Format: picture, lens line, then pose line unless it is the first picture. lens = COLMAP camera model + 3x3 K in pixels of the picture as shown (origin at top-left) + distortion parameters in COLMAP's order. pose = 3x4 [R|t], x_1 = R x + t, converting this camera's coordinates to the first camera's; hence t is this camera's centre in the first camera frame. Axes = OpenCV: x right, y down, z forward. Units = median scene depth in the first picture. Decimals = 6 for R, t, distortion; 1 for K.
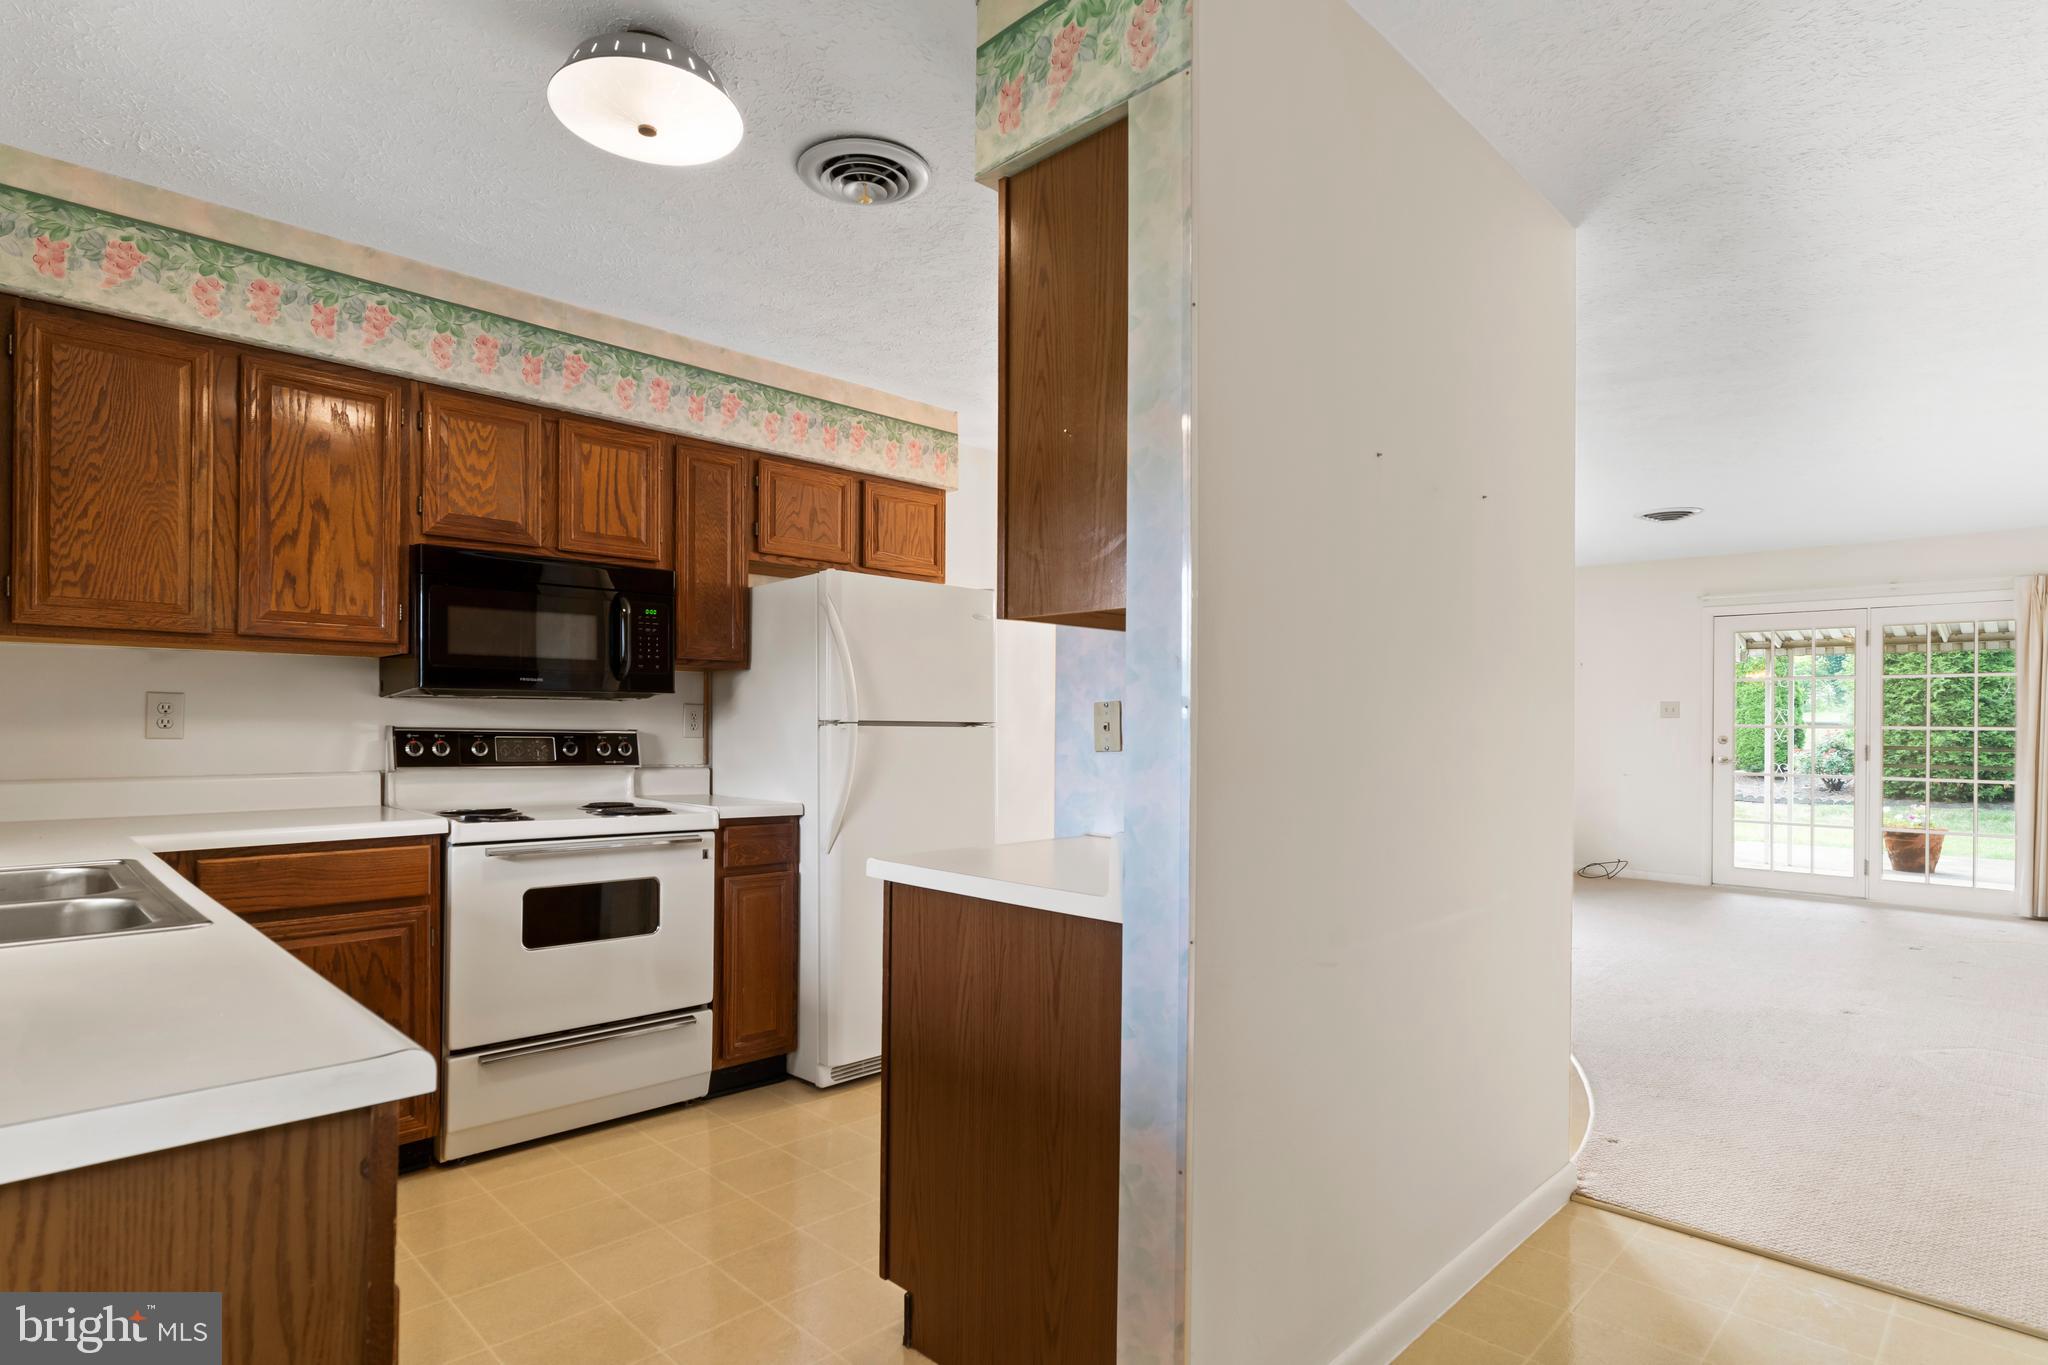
lens RADIAL K [[1051.0, 0, 1006.6], [0, 1051.0, 716.6], [0, 0, 1]] dist [-0.005584, 0.002922]
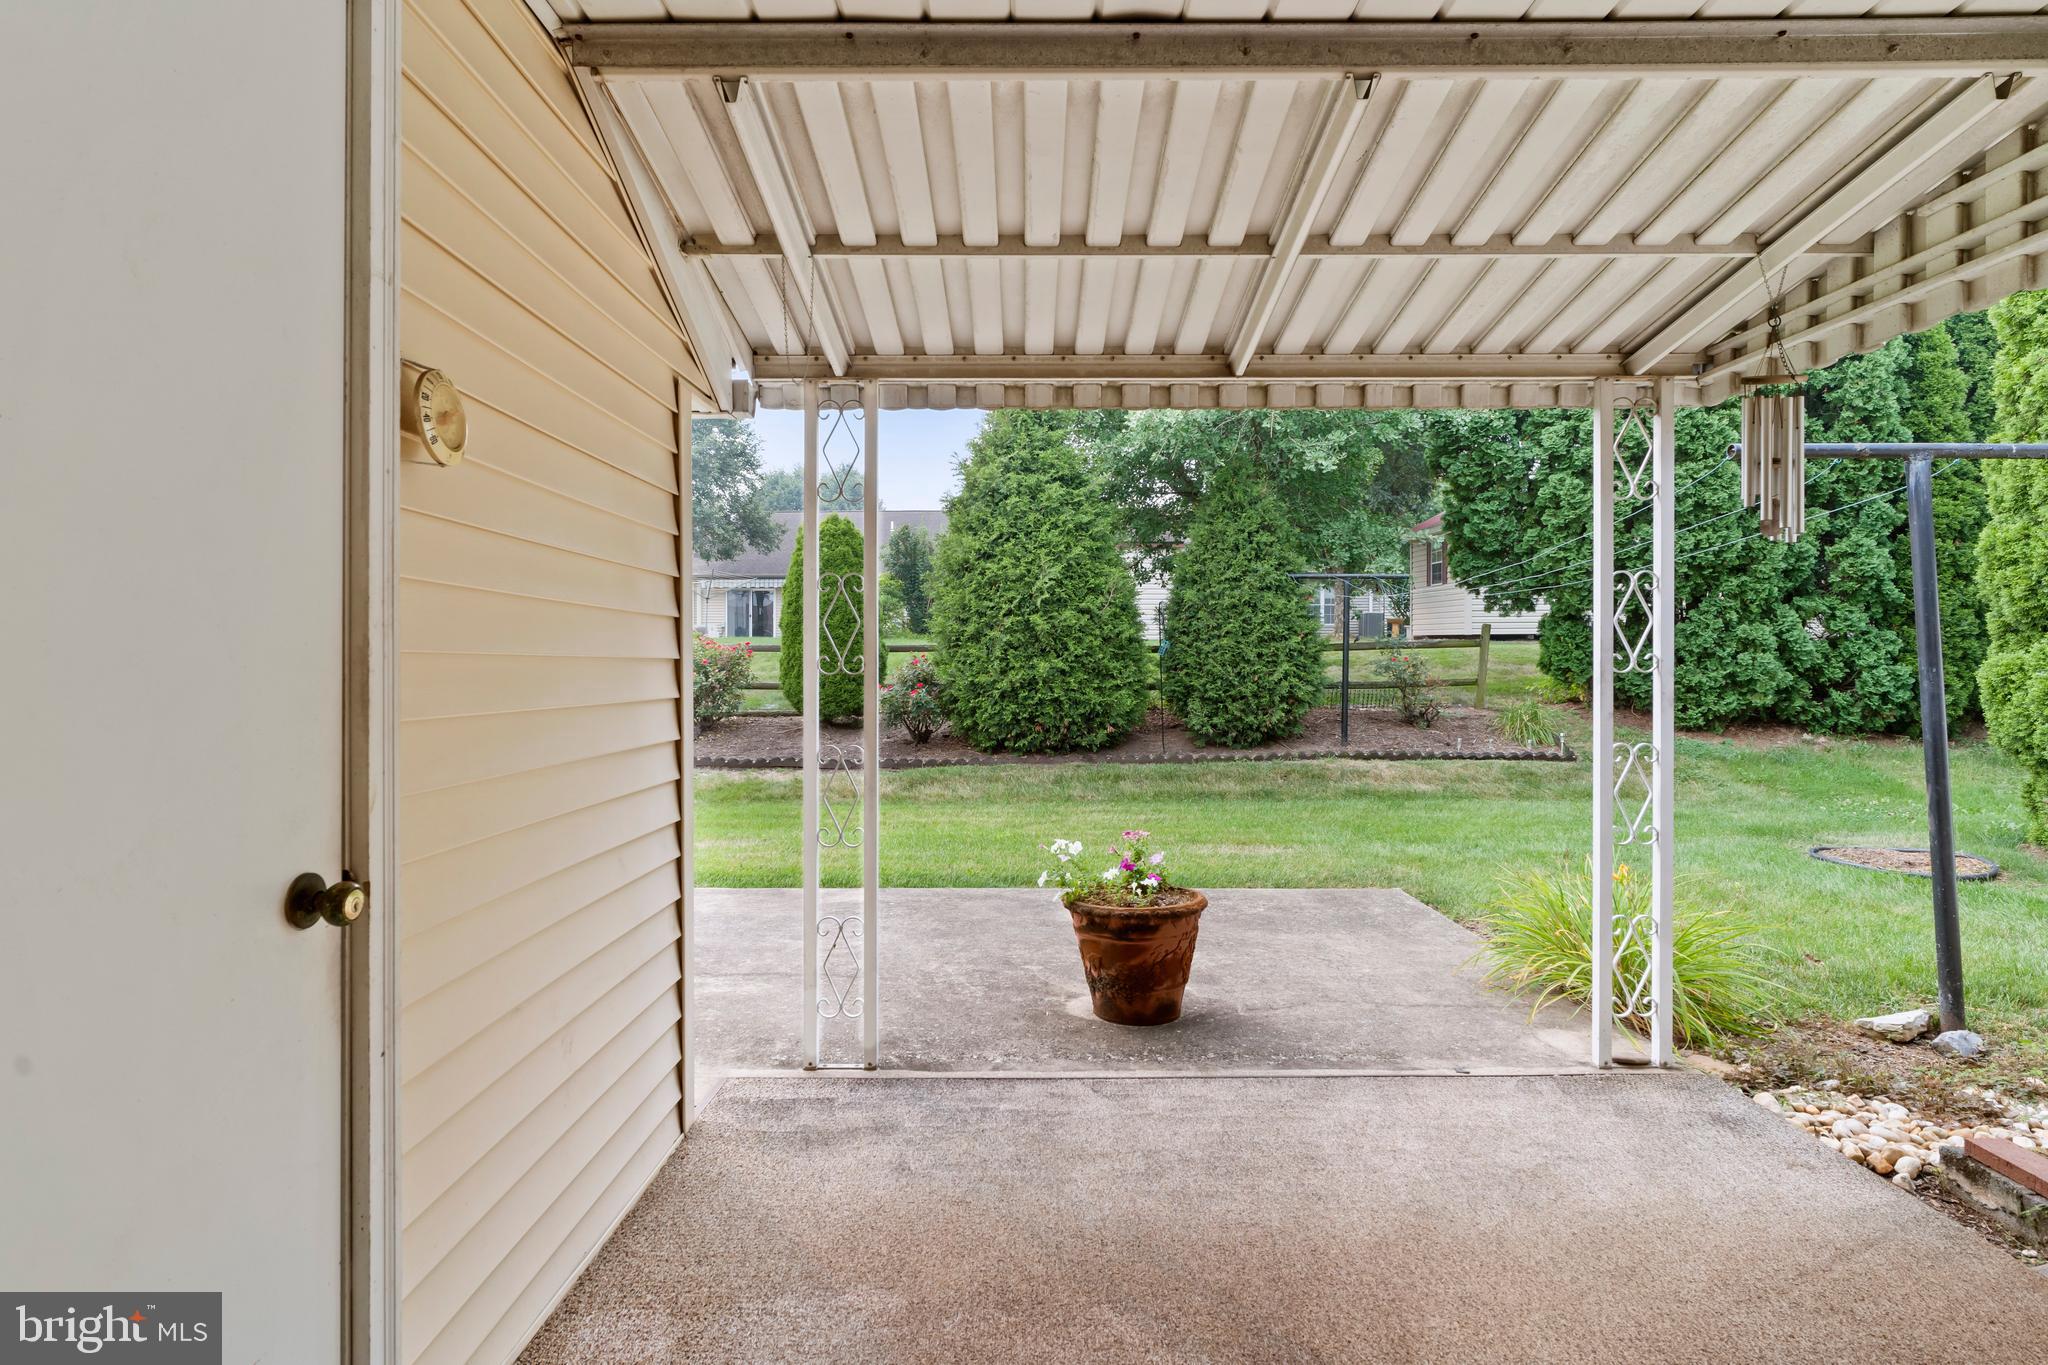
lens RADIAL K [[1051.0, 0, 1023.7], [0, 1051.0, 668.8], [0, 0, 1]] dist [-0.005584, 0.002922]
pose [[0.704950, -0.011729, 0.709160, 1.638812], [0.000845, 0.999876, 0.015697, 0.051651], [-0.709256, -0.010467, 0.704873, 2.195680]]
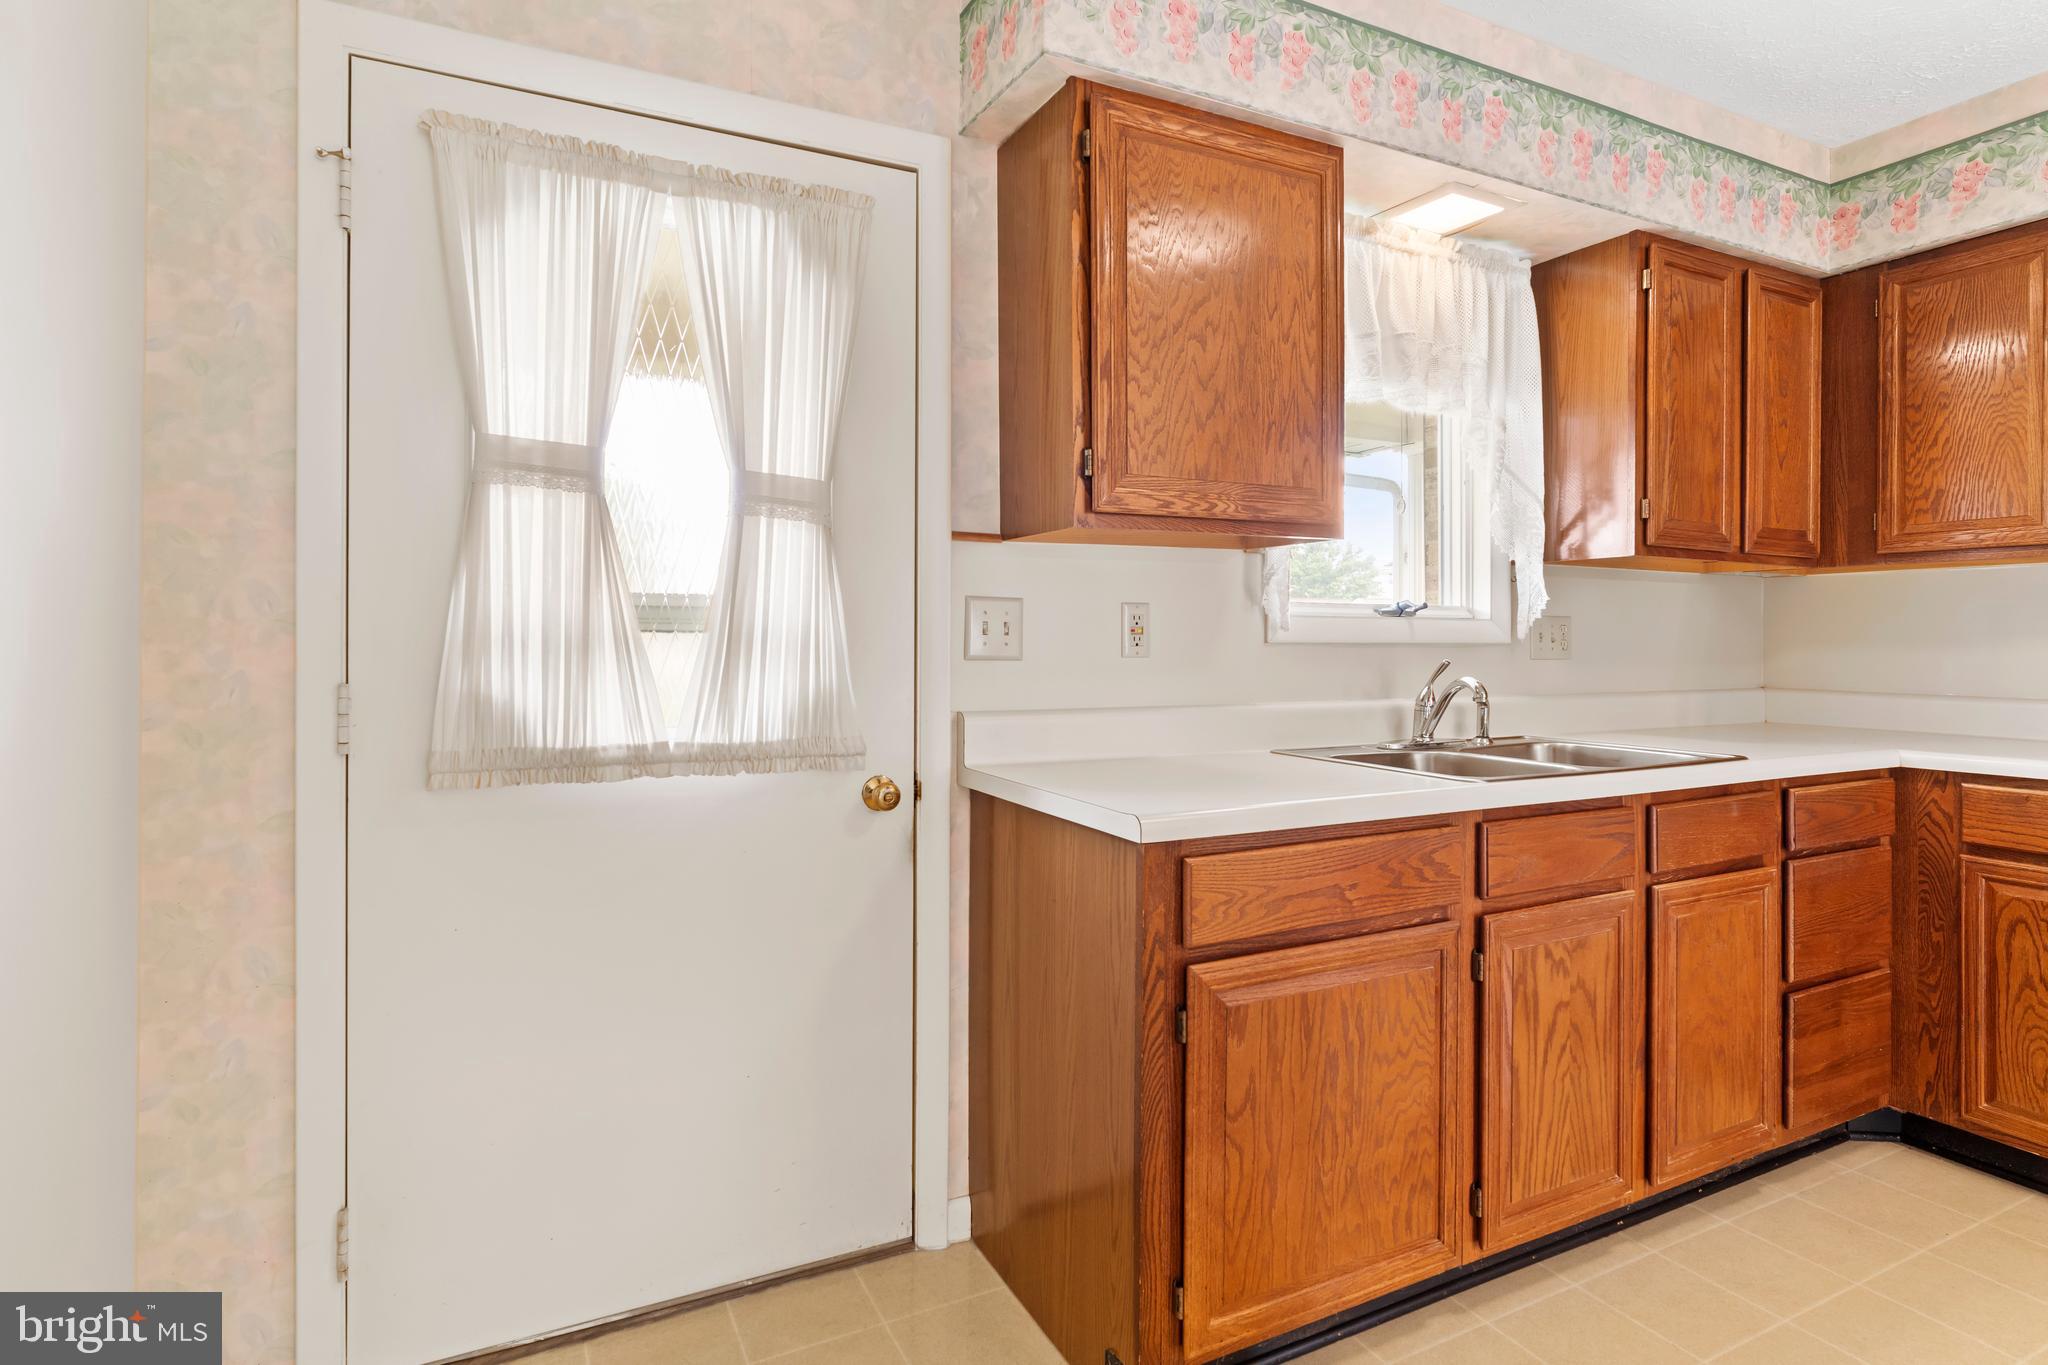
lens RADIAL K [[1051.0, 0, 1015.8], [0, 1051.0, 638.9], [0, 0, 1]] dist [-0.005584, 0.002922]
pose [[-0.314083, -0.004543, -0.949385, 0.293954], [0.003252, 0.999978, -0.005861, 0.004601], [0.949390, -0.004928, -0.314061, 0.331112]]
